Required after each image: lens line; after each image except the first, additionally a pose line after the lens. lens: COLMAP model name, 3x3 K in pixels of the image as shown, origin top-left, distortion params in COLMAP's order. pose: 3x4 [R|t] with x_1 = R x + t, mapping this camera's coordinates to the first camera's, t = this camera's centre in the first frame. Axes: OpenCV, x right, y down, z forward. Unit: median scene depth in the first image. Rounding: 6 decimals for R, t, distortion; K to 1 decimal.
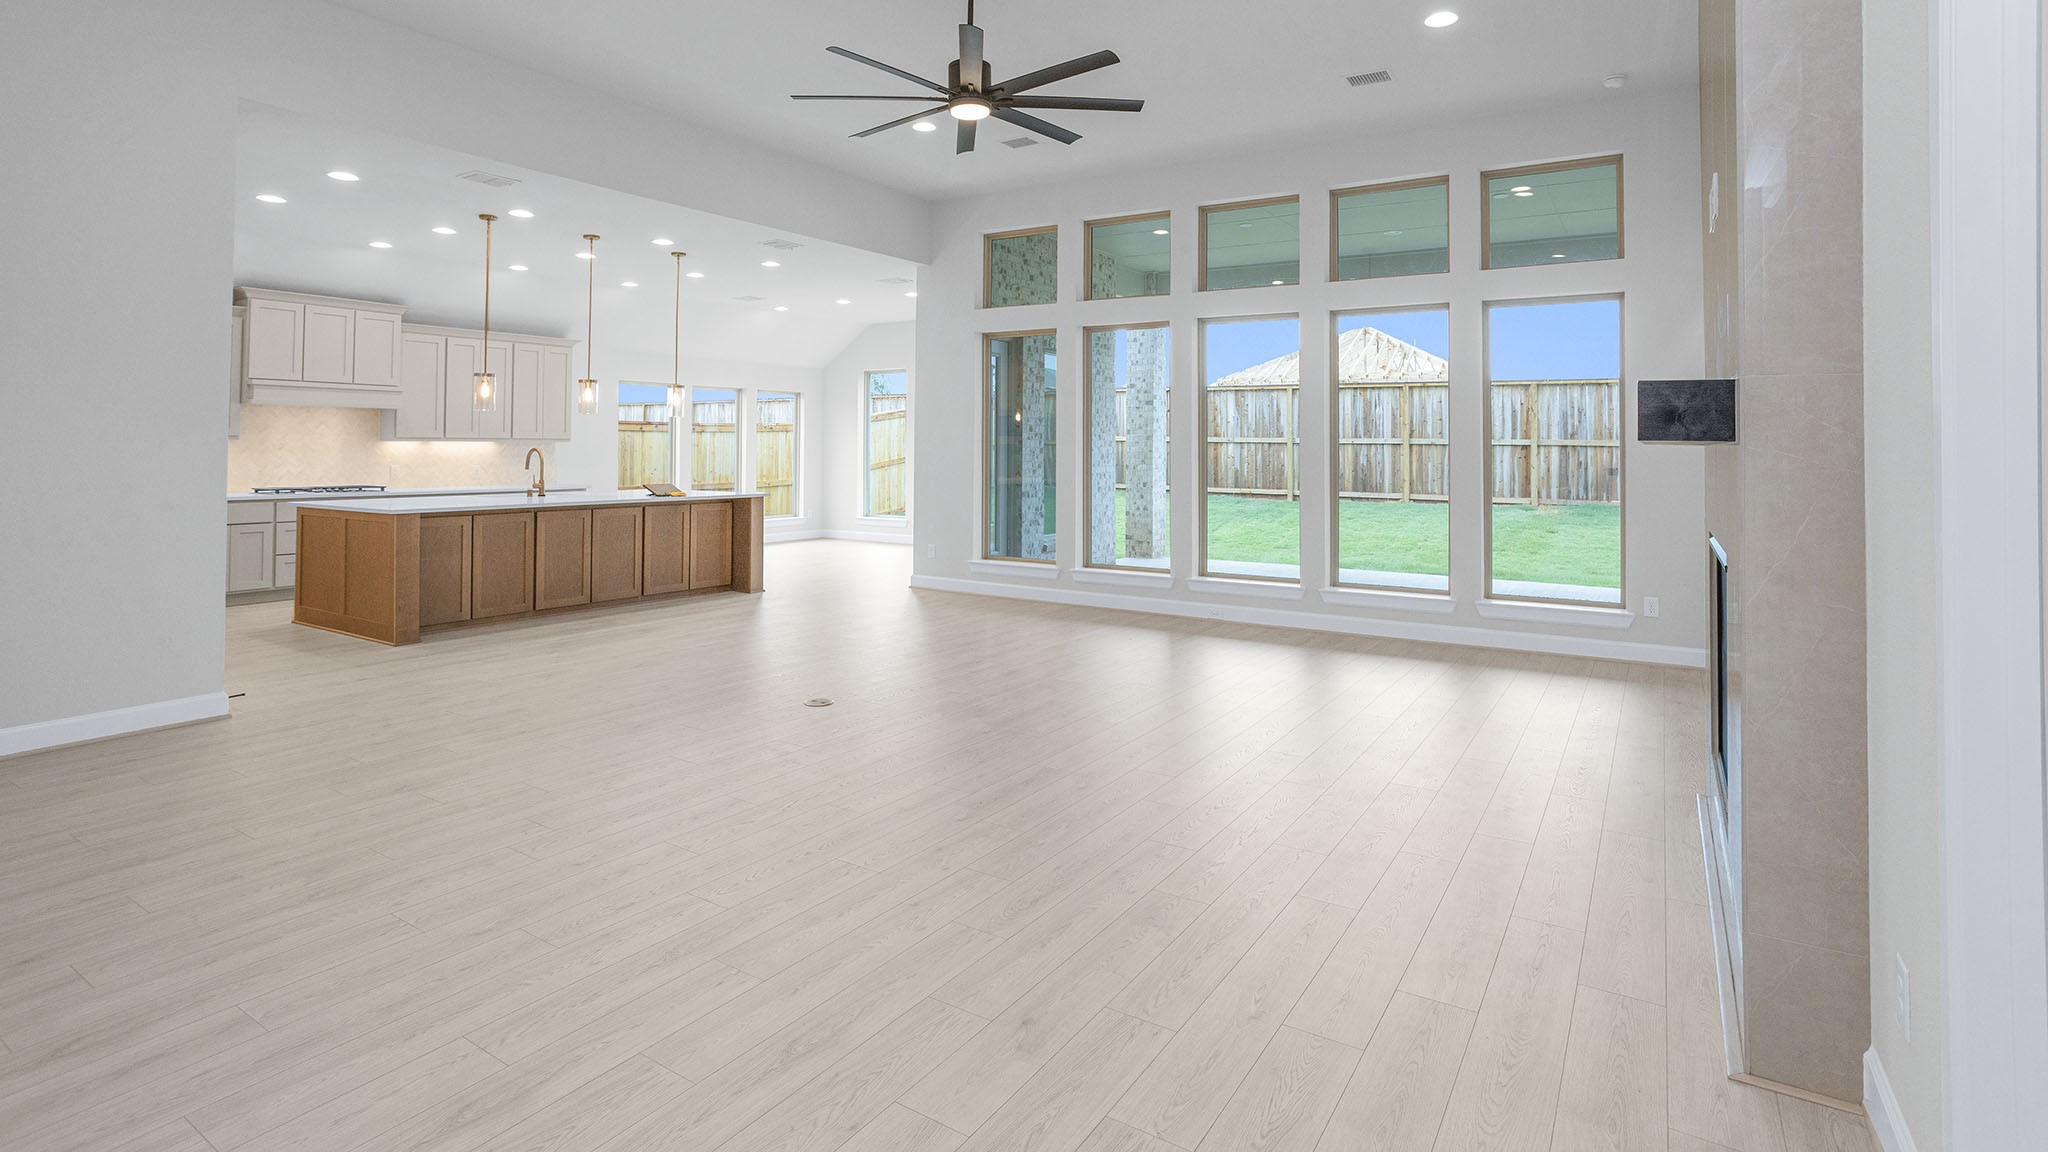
lens RADIAL K [[1005.5, 0, 1029.9], [0, 1005.5, 439.0], [0, 0, 1]] dist [-0.030216, 0.002410]
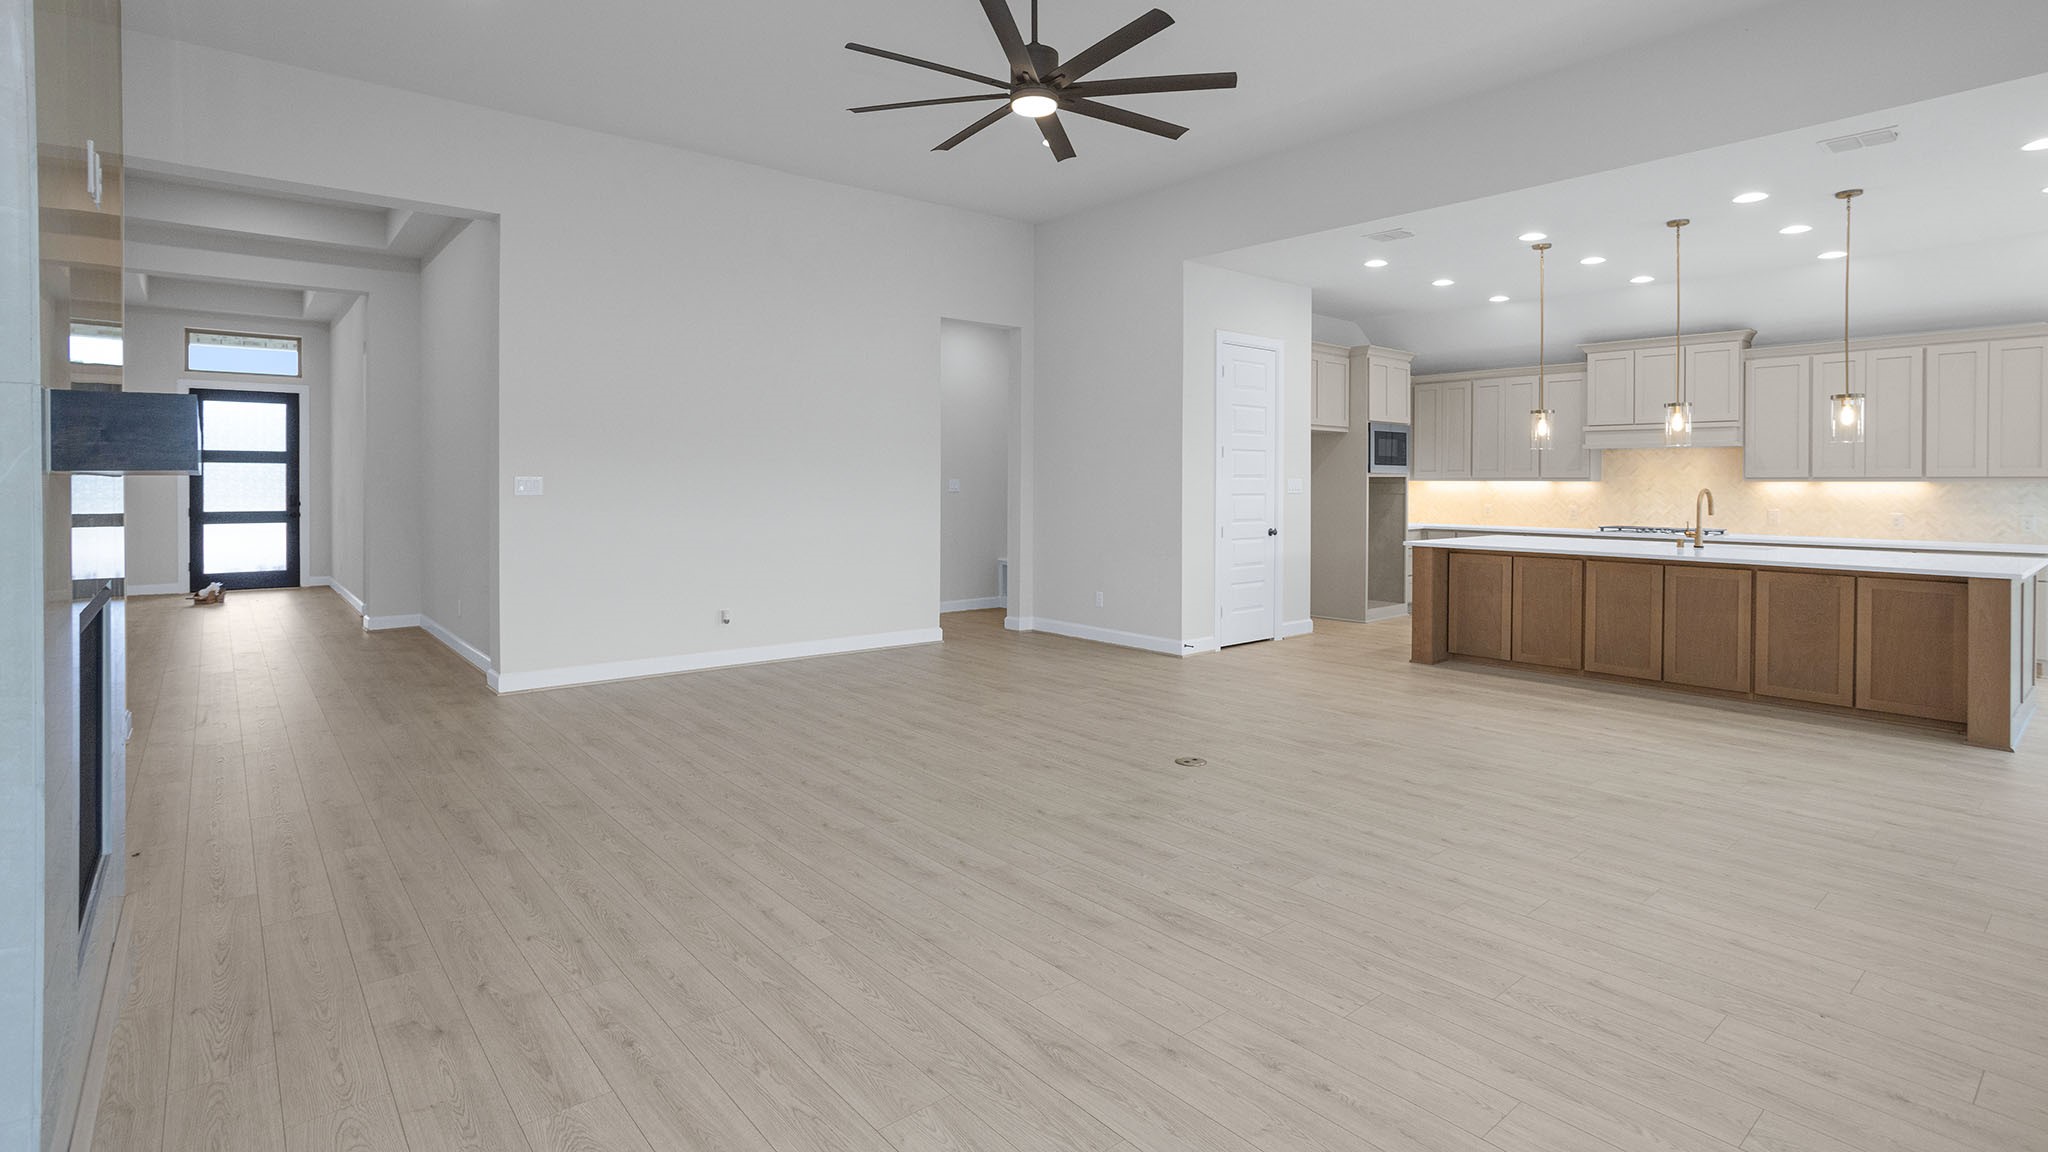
lens RADIAL K [[1005.5, 0, 1054.1], [0, 1005.5, 477.8], [0, 0, 1]] dist [-0.030216, 0.002410]
pose [[-0.283579, -0.010688, -0.958889, 0.417471], [0.001550, 0.999931, -0.011604, 0.008526], [0.958948, -0.004777, -0.283543, 0.685373]]
